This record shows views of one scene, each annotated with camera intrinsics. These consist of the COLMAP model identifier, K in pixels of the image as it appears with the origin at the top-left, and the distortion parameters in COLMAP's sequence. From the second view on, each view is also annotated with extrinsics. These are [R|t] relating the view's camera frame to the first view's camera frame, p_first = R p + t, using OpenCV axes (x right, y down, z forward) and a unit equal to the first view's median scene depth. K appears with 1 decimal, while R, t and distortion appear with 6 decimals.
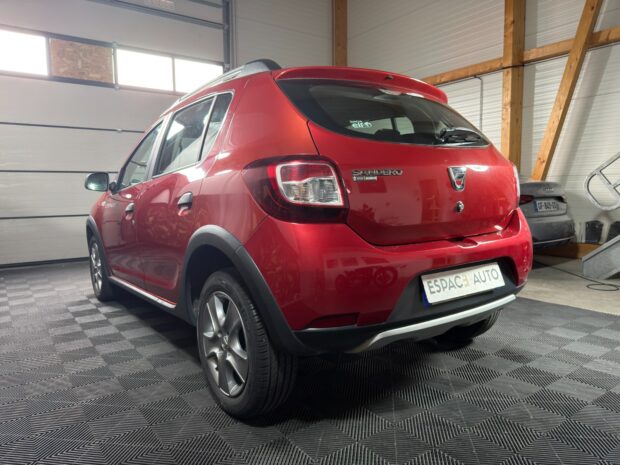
lens RADIAL K [[459.2, 0, 312.3], [0, 459.2, 235.6], [0, 0, 1]] dist [-0.011230, -0.034523]
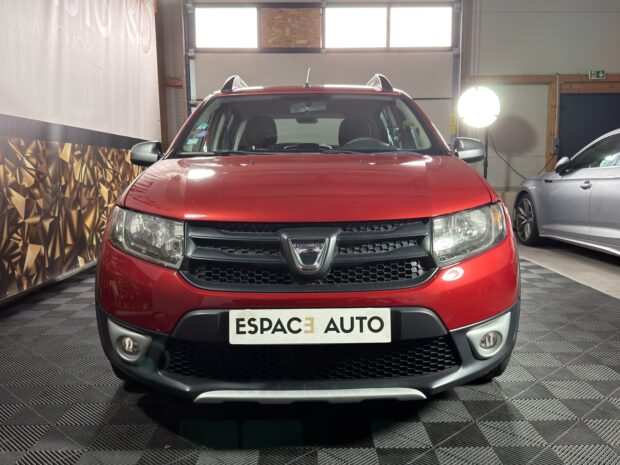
lens RADIAL K [[576.7, 0, 316.1], [0, 576.7, 234.7], [0, 0, 1]] dist [0.052699, 0.000000]
pose [[0.803258, 0.073229, -0.591112, 0.847340], [-0.050622, 0.997216, 0.054748, -0.054718], [0.593476, -0.014054, 0.804729, 0.119327]]
